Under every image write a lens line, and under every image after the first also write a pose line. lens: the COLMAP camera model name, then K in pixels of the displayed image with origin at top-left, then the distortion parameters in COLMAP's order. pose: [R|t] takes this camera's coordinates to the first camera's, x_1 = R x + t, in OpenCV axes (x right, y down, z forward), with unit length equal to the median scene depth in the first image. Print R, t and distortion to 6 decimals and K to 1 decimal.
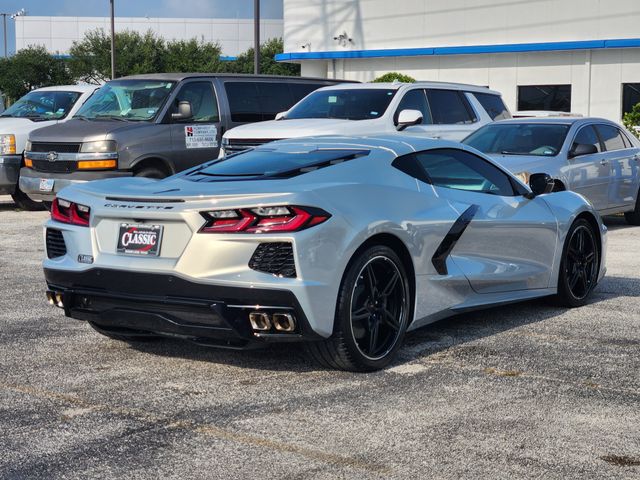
lens RADIAL K [[1277.4, 0, 320.0], [0, 1277.4, 240.0], [0, 0, 1]] dist [-0.264124, 3.106585]
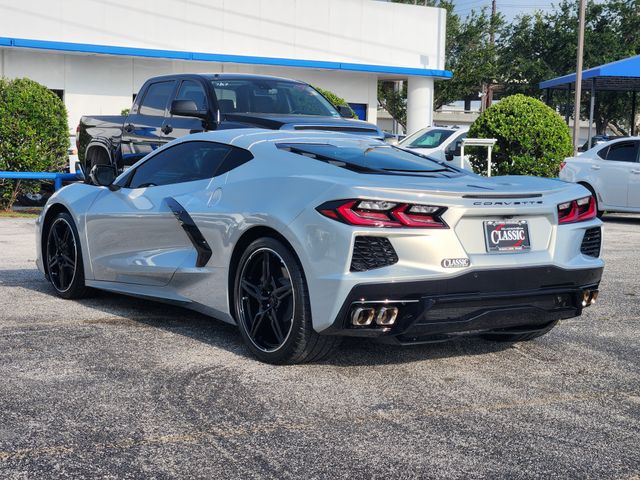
lens RADIAL K [[1277.4, 0, 320.0], [0, 1277.4, 240.0], [0, 0, 1]] dist [-0.264124, 3.106585]
pose [[0.333084, -0.066616, 0.940541, -1.122635], [0.060737, 0.996945, 0.049102, -0.054893], [-0.940939, 0.040770, 0.336113, 0.804535]]
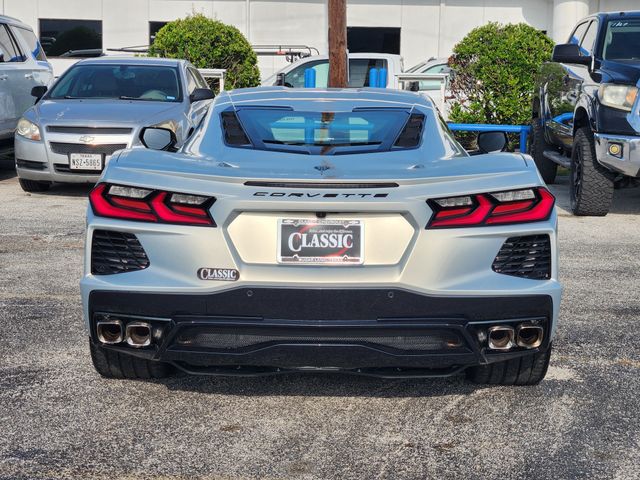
lens RADIAL K [[1277.4, 0, 320.0], [0, 1277.4, 240.0], [0, 0, 1]] dist [-0.264124, 3.106585]
pose [[0.825339, -0.064283, 0.560966, -0.536528], [0.035371, 0.997433, 0.062259, -0.045077], [-0.563528, -0.031543, 0.825495, 0.420136]]
